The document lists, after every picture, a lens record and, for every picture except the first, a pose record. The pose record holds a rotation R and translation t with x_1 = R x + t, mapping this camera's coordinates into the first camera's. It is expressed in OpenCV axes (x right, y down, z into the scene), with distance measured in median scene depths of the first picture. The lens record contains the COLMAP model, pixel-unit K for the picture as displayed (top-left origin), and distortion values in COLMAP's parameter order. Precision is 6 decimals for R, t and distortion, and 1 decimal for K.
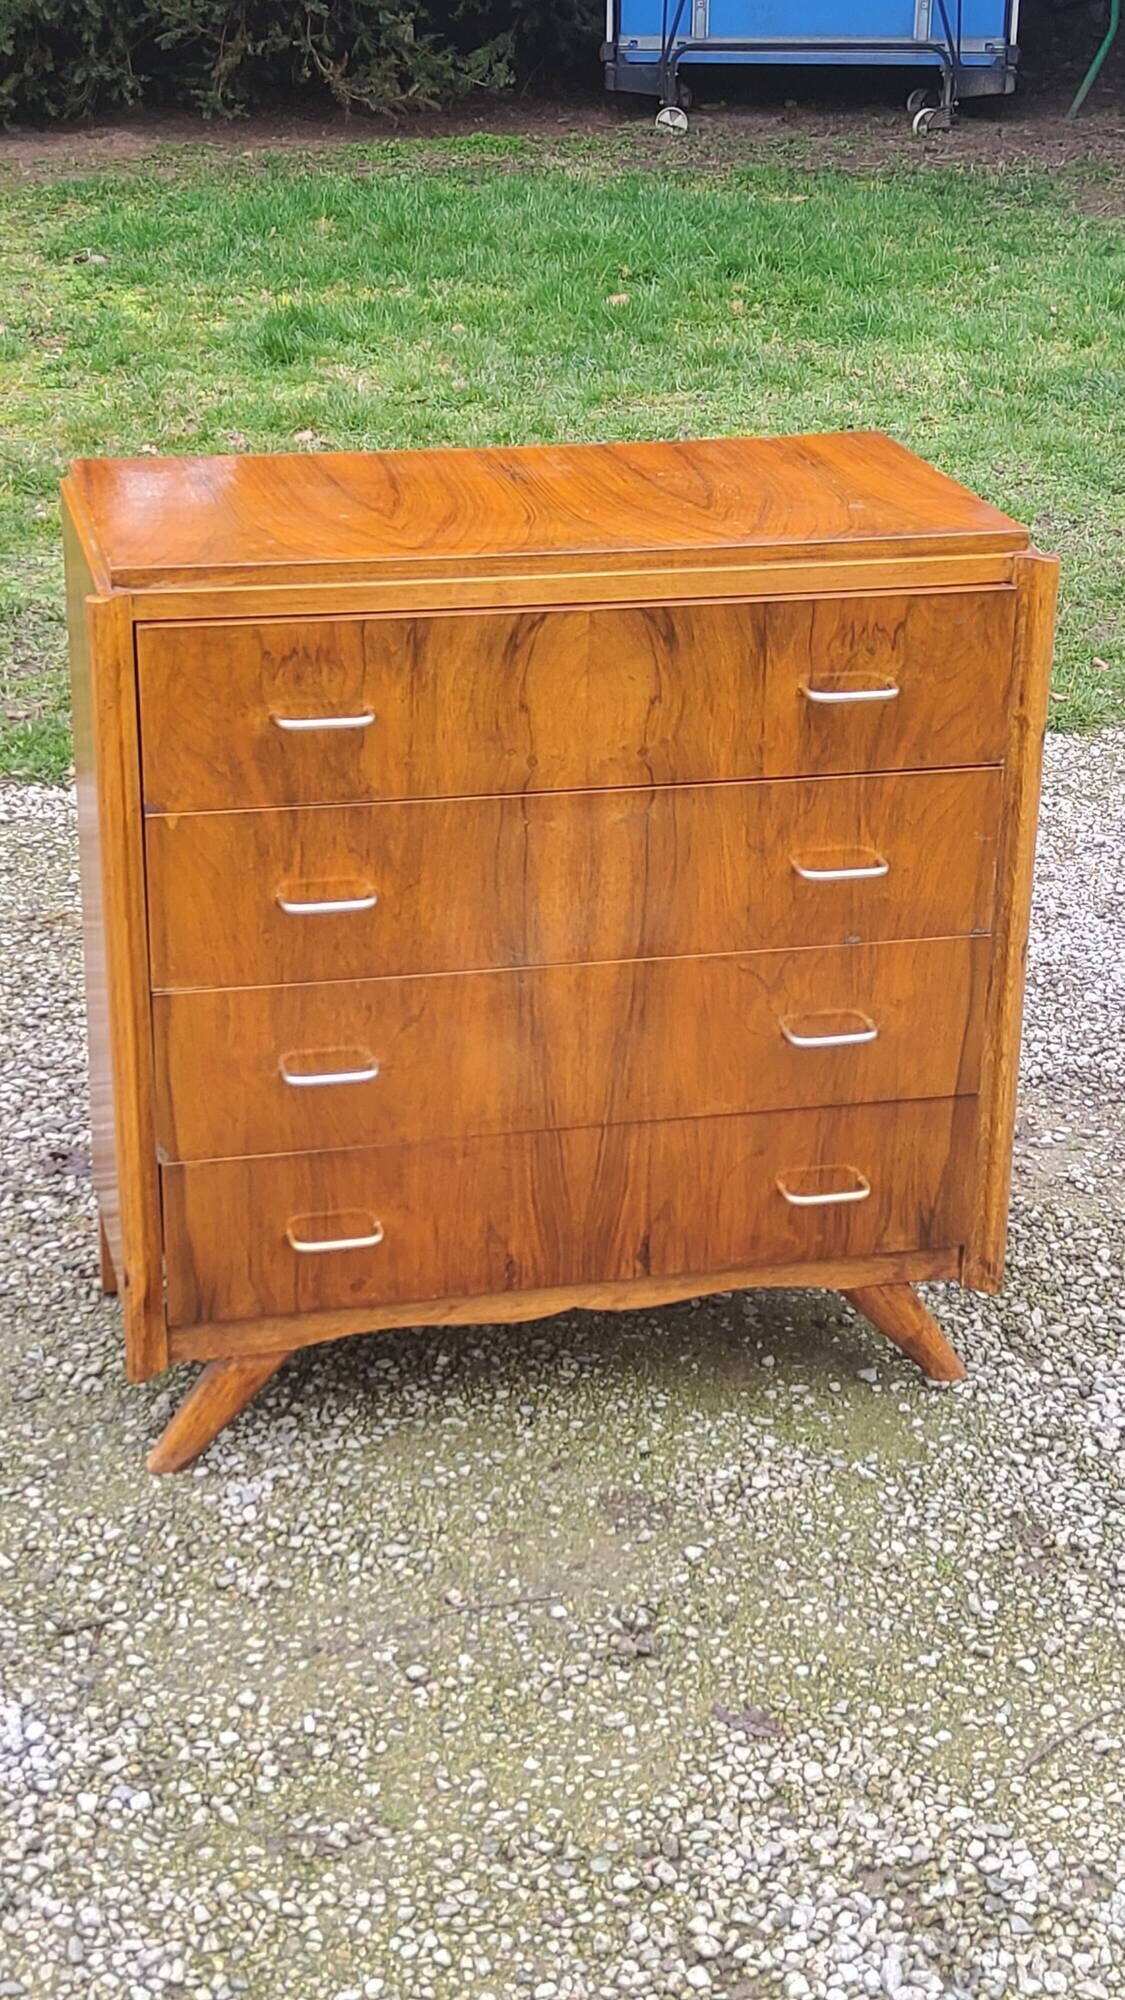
lens RADIAL K [[2994.9, 0, 595.2], [0, 2994.9, 971.0], [0, 0, 1]] dist [0.101570, 0.000000]
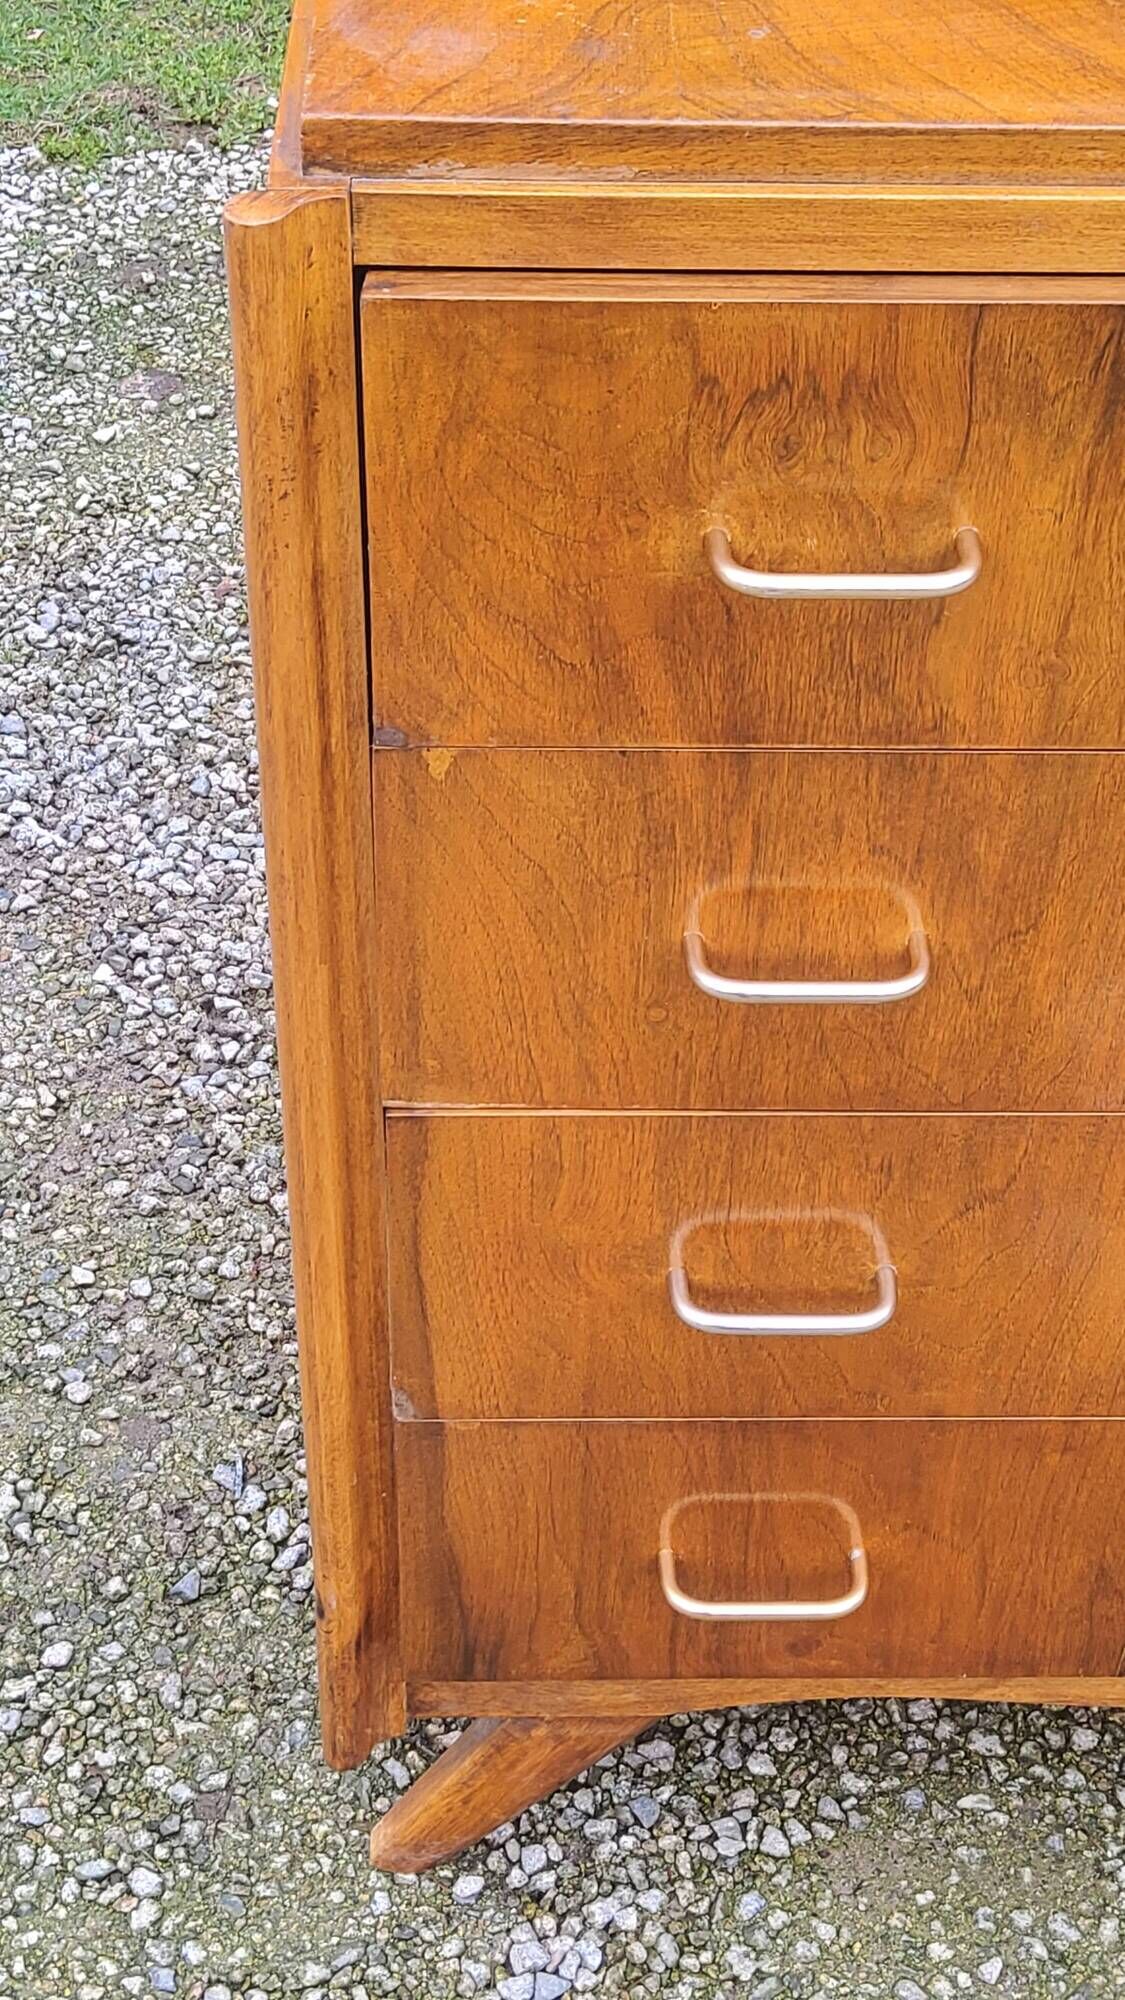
lens RADIAL K [[2994.9, 0, 582.7], [0, 2994.9, 981.7], [0, 0, 1]] dist [0.101570, 0.000000]
pose [[0.975696, 0.133947, -0.173421, -0.046623], [-0.082413, 0.957623, 0.275981, -0.127286], [0.203039, -0.254982, 0.945389, 0.588739]]
